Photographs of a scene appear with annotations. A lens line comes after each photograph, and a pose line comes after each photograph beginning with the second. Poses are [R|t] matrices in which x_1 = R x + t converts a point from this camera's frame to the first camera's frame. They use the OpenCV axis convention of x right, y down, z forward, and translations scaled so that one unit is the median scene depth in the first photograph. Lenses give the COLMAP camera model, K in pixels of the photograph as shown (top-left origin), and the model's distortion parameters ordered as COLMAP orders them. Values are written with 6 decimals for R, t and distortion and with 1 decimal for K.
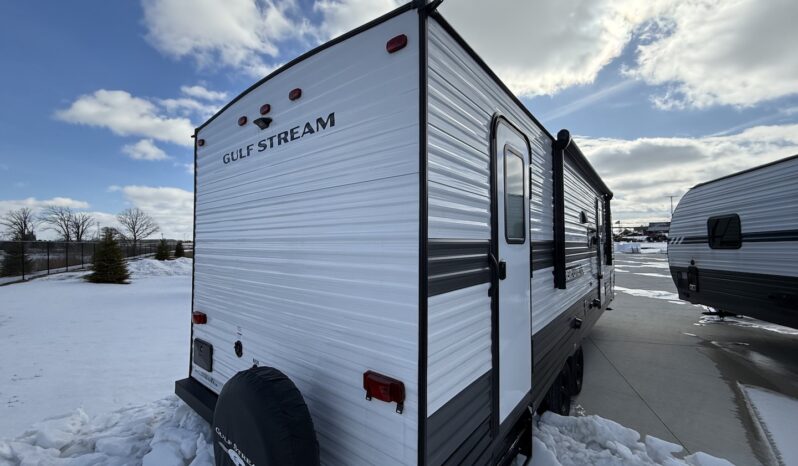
lens RADIAL K [[315.9, 0, 397.5], [0, 315.9, 231.6], [0, 0, 1]] dist [-0.001446, 0.000213]
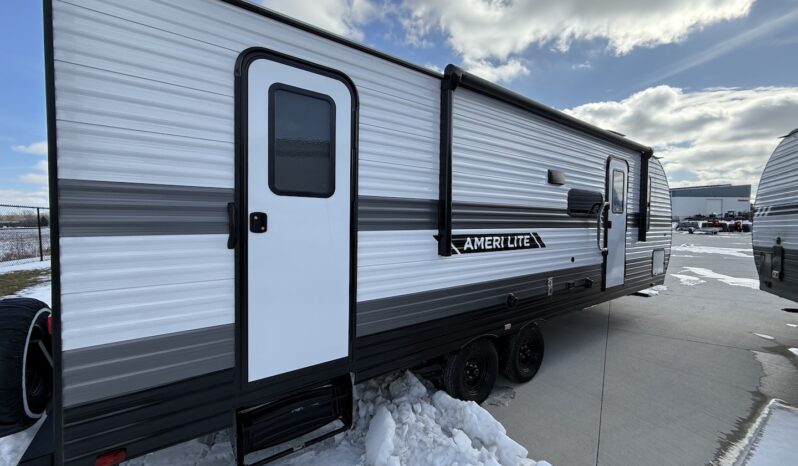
lens RADIAL K [[315.9, 0, 397.5], [0, 315.9, 231.6], [0, 0, 1]] dist [-0.001446, 0.000213]
pose [[0.963792, 0.011798, -0.266393, 0.286587], [0.005217, 0.997995, 0.063074, 0.027008], [0.266603, -0.062180, 0.961799, 0.062145]]
